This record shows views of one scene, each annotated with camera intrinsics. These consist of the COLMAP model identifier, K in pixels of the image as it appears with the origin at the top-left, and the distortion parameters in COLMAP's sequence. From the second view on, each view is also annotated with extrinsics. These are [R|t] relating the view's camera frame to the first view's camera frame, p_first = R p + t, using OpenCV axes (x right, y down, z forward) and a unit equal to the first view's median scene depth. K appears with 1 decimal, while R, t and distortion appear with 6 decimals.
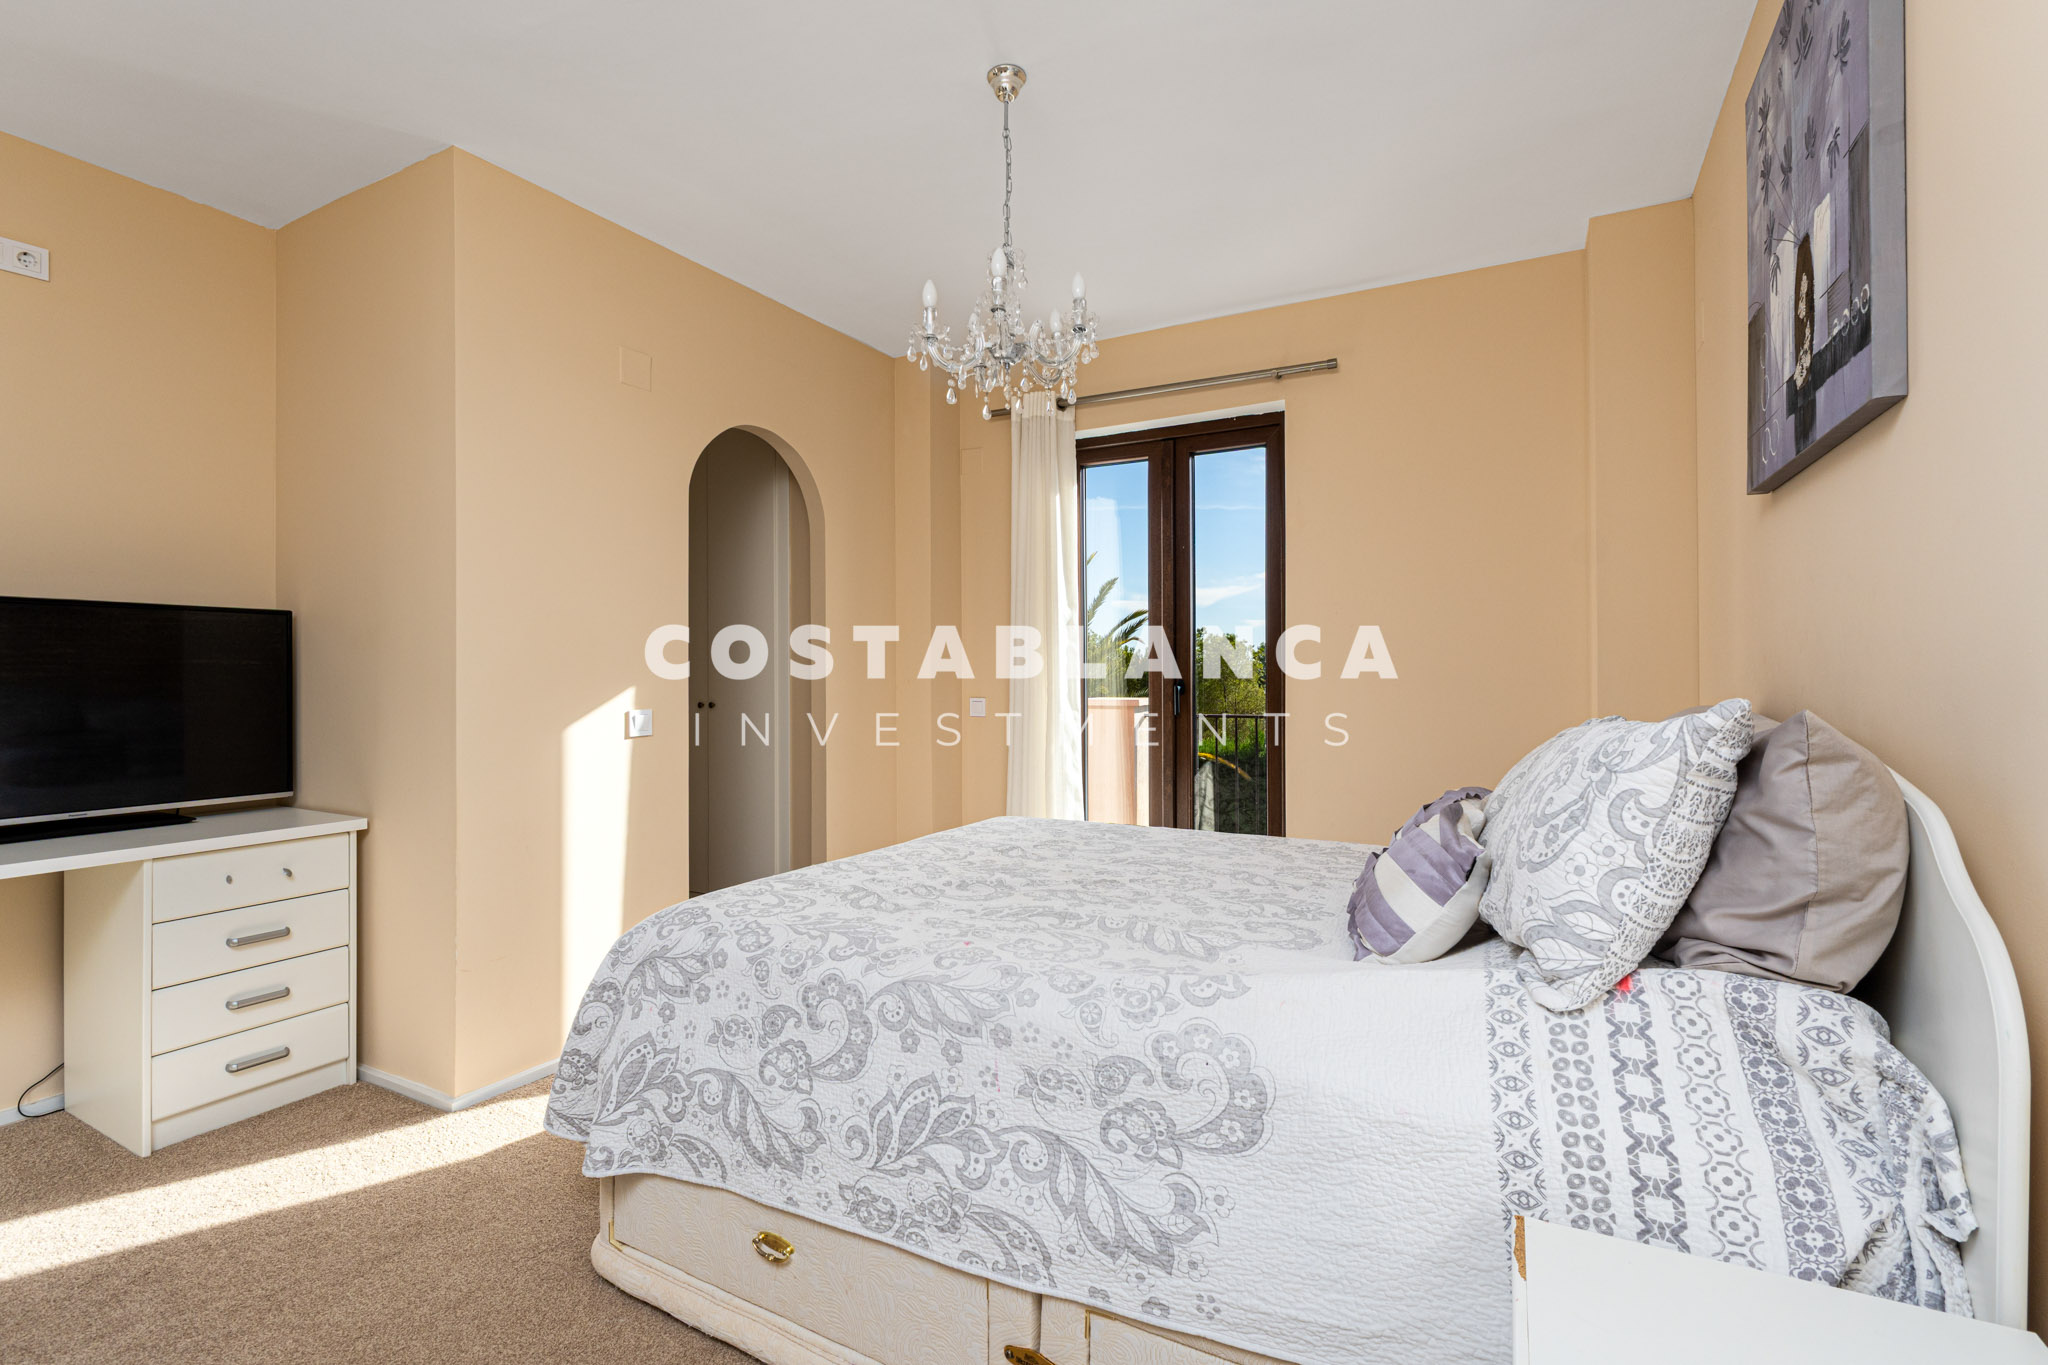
lens RADIAL K [[939.9, 0, 1019.0], [0, 939.9, 677.0], [0, 0, 1]] dist [-0.003876, -0.000462]
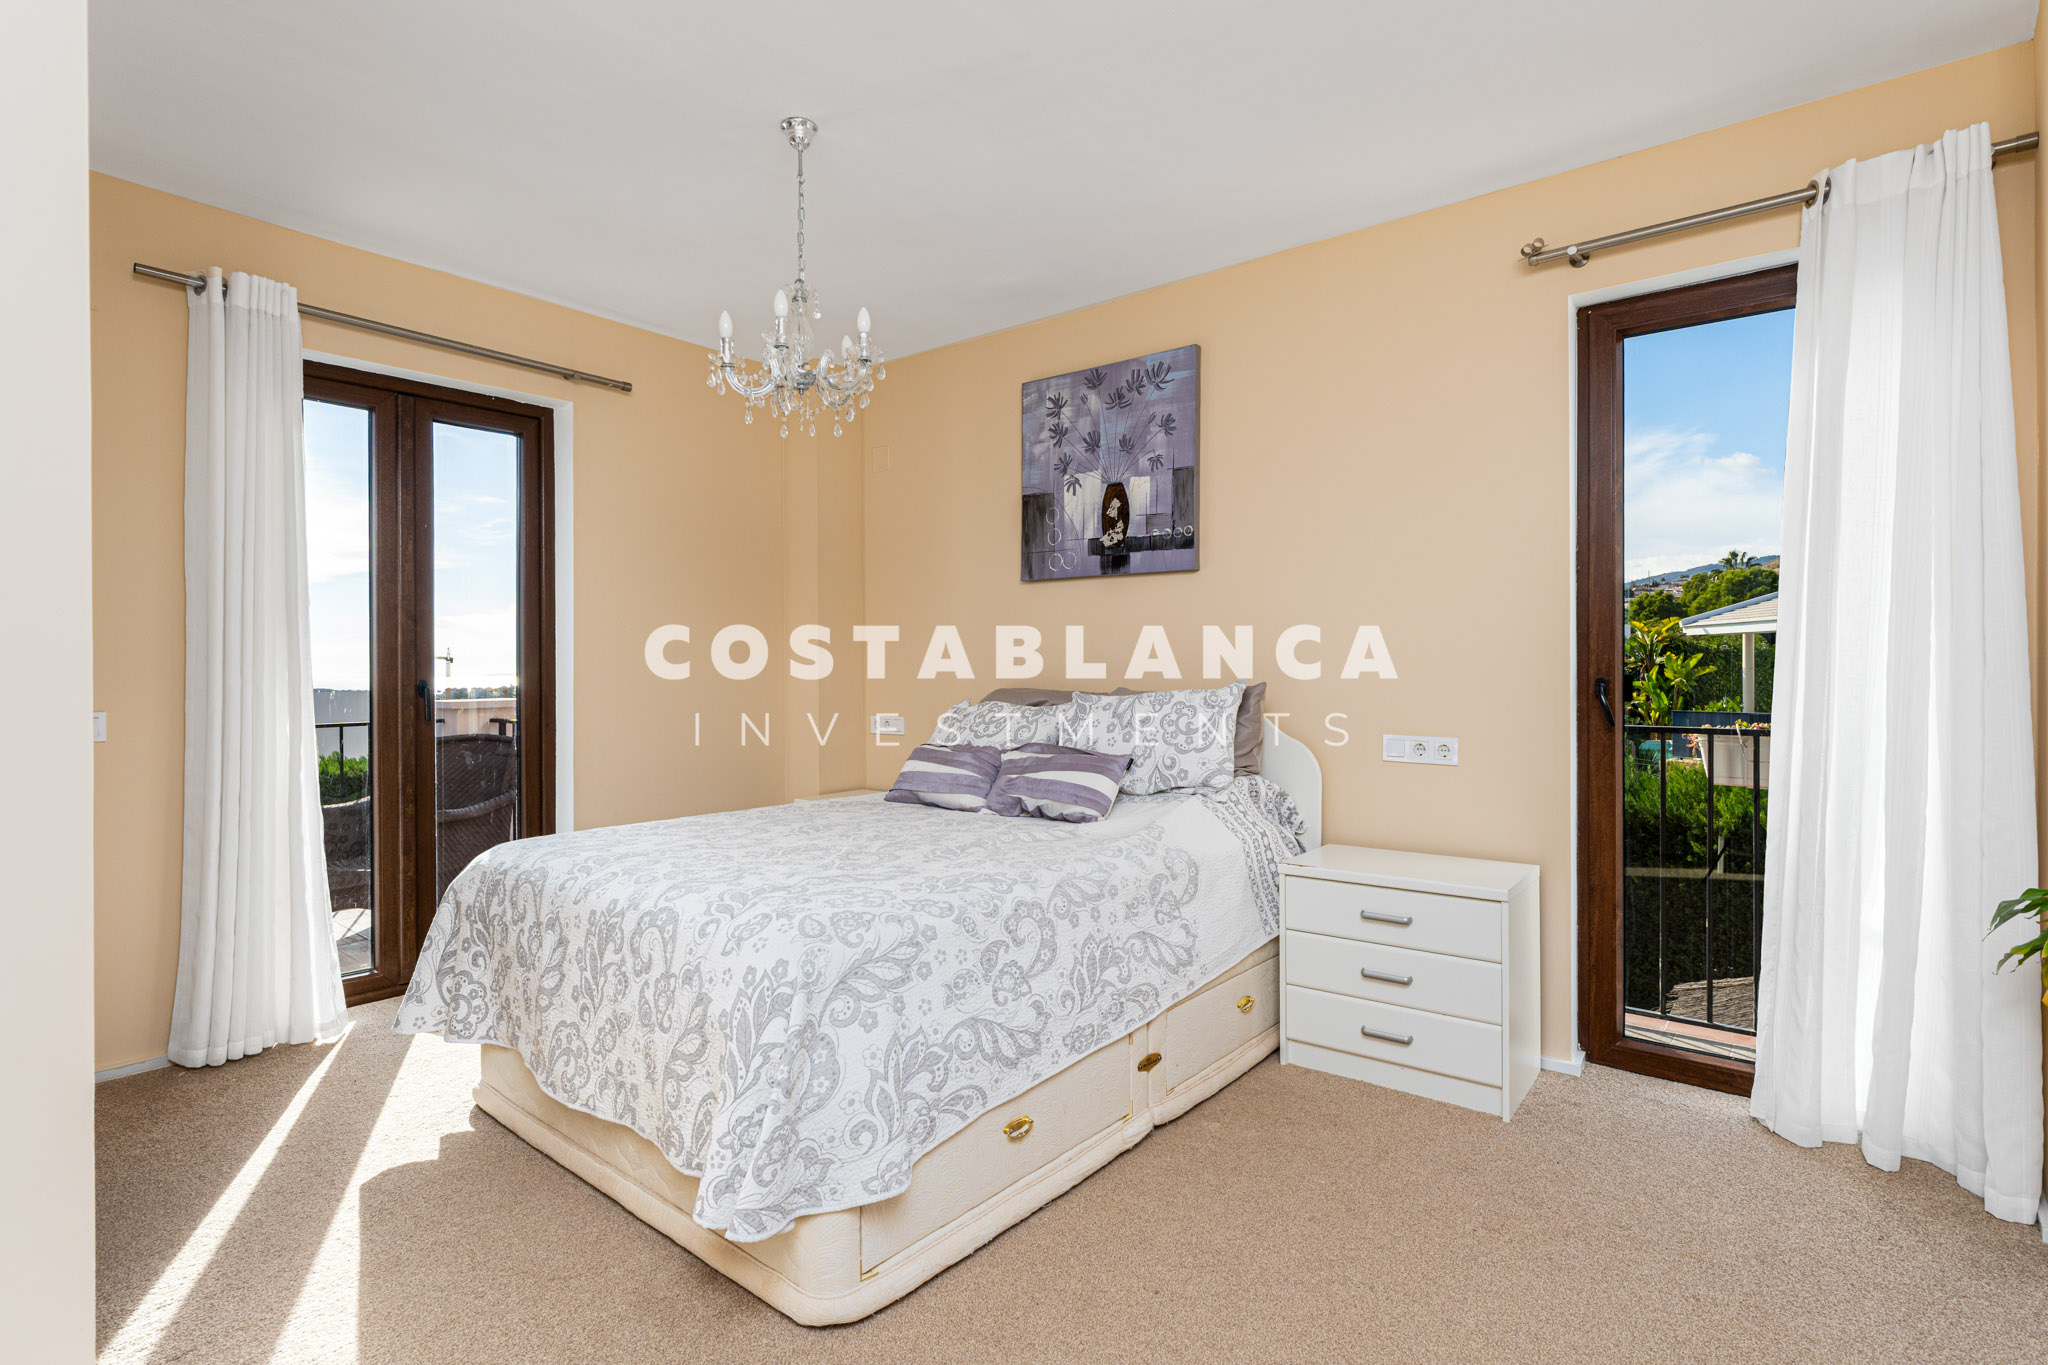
lens RADIAL K [[997.6, 0, 1021.0], [0, 997.6, 674.2], [0, 0, 1]] dist [0.002031, -0.000841]
pose [[0.179351, -0.003360, 0.983779, -1.568682], [0.005846, 0.999980, 0.002349, -0.001130], [-0.983768, 0.005330, 0.179367, 0.753425]]
